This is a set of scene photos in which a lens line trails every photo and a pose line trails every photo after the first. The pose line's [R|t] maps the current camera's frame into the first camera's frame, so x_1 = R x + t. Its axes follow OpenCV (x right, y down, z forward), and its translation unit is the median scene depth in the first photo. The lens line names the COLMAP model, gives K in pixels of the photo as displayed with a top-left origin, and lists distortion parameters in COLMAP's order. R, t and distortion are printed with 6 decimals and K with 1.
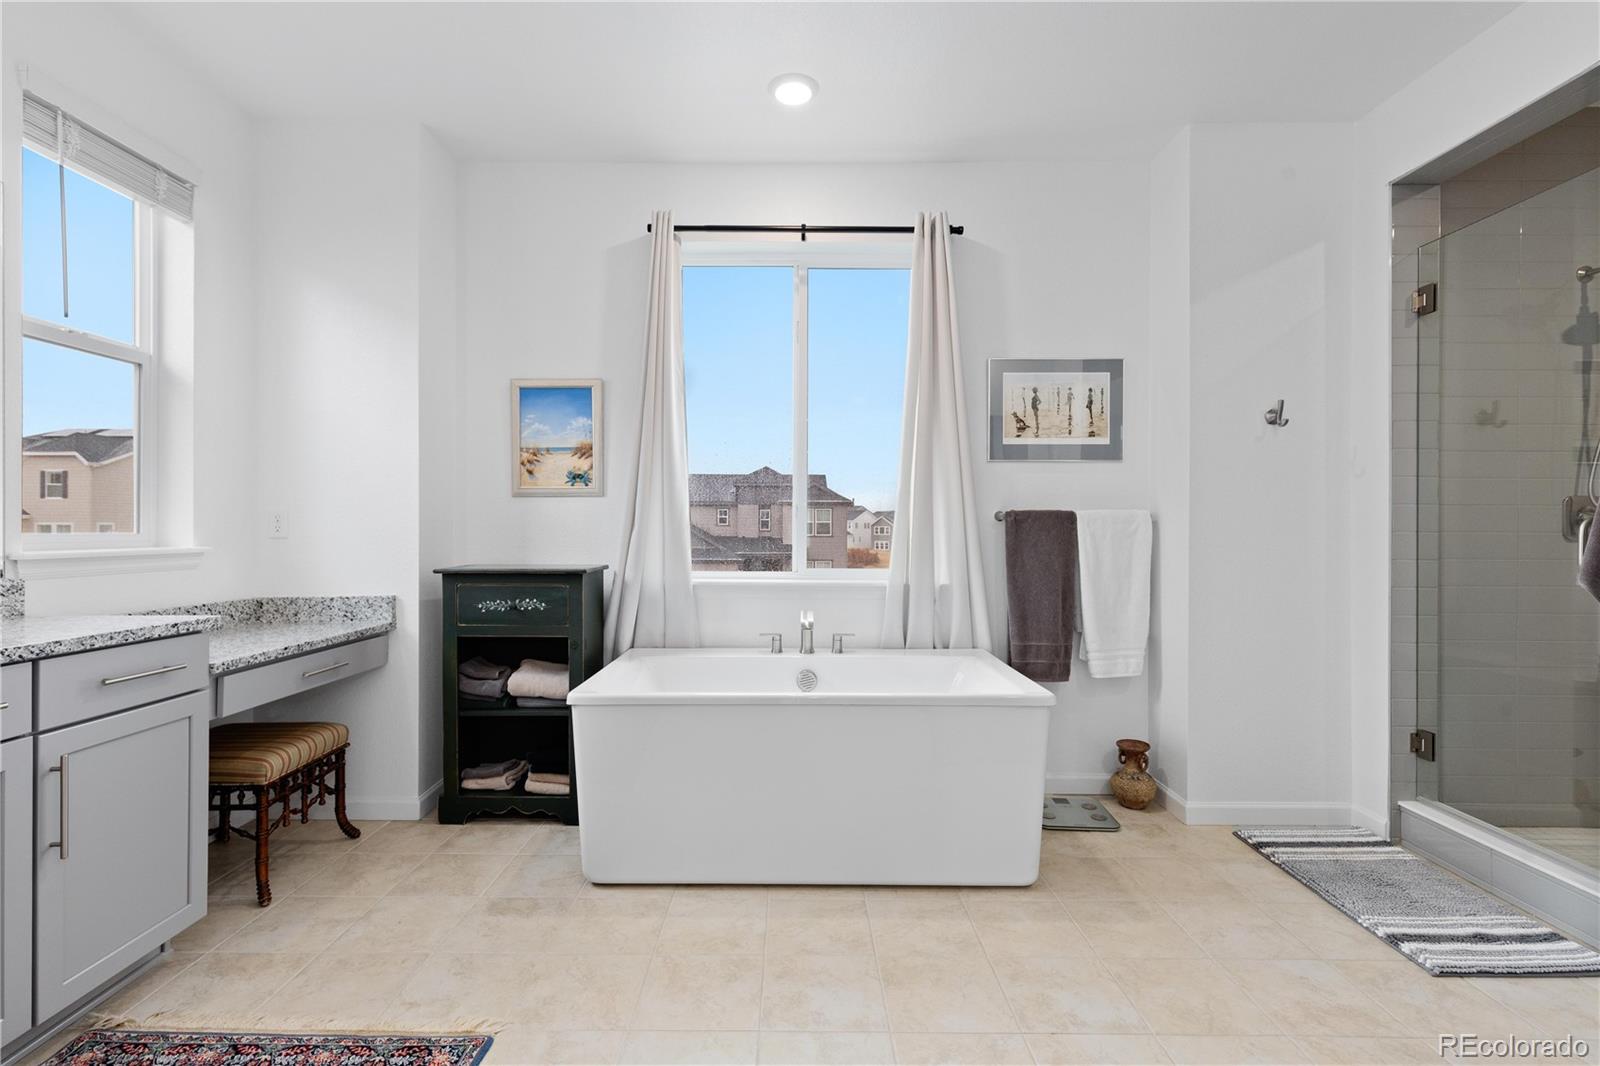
lens RADIAL K [[733.4, 0, 794.9], [0, 733.4, 531.6], [0, 0, 1]] dist [0.004233, -0.000111]
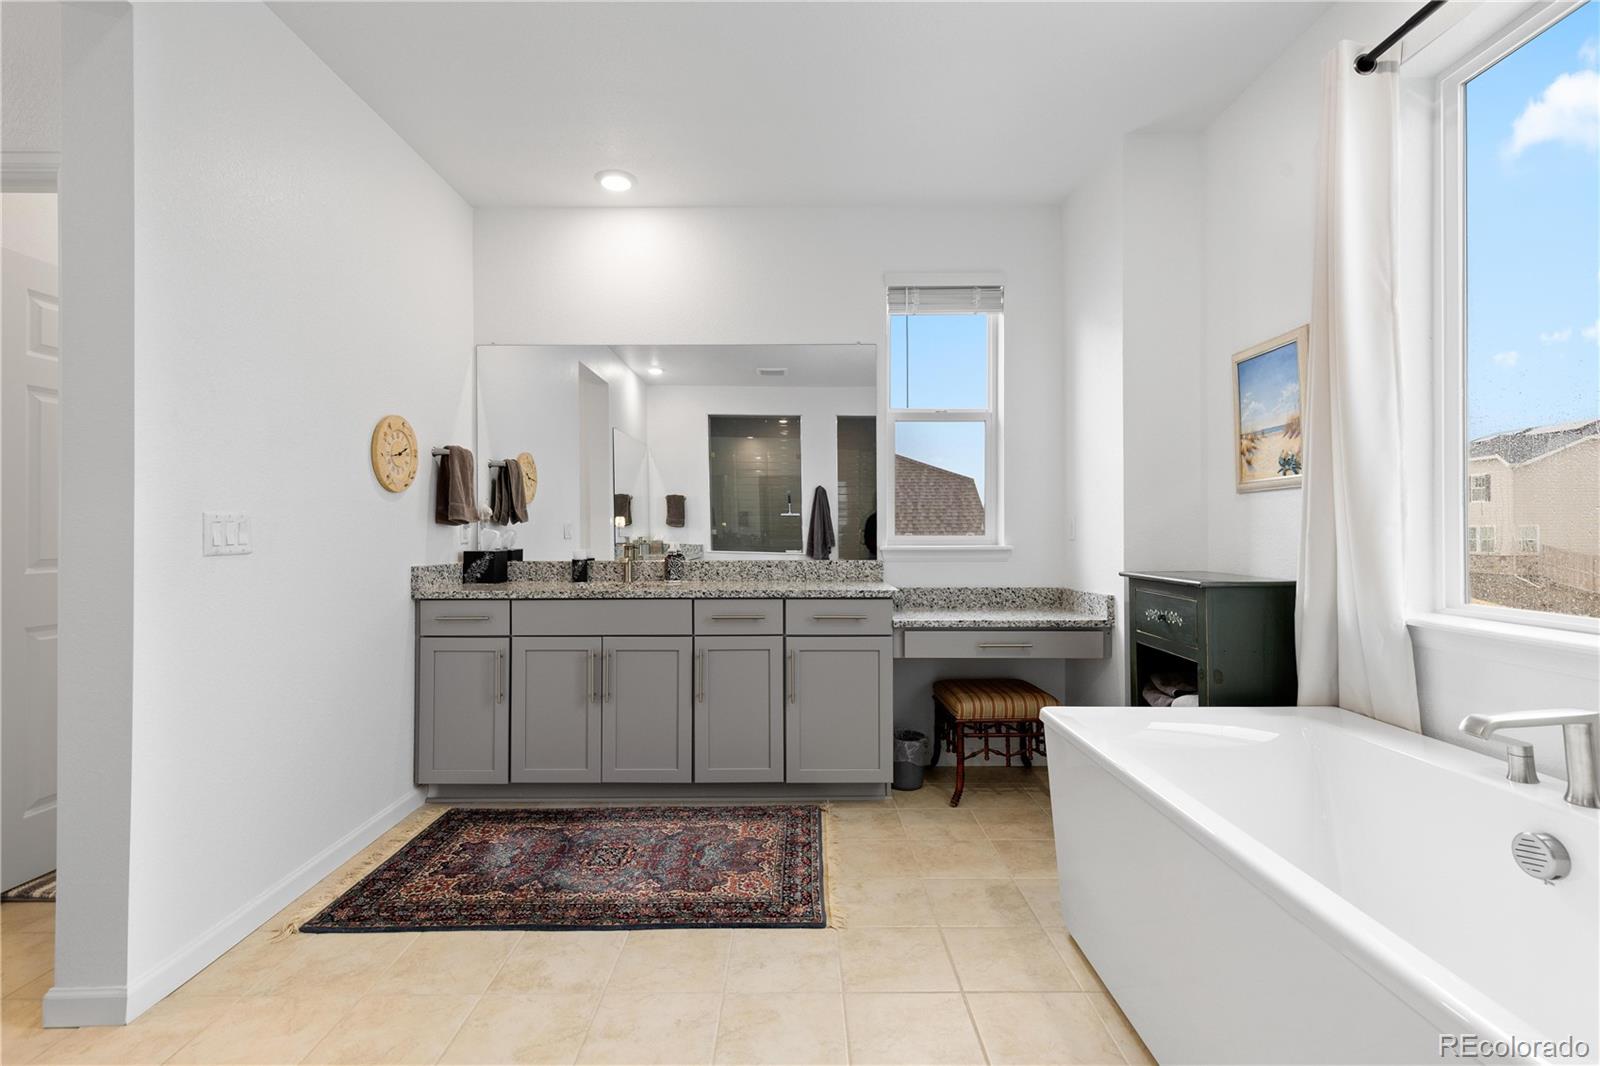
lens RADIAL K [[733.4, 0, 795.8], [0, 733.4, 531.0], [0, 0, 1]] dist [0.004233, -0.000111]
pose [[-0.002712, -0.002627, -0.999993, 0.465858], [-0.000850, 0.999996, -0.002624, -0.002130], [0.999996, 0.000842, -0.002714, 0.502323]]
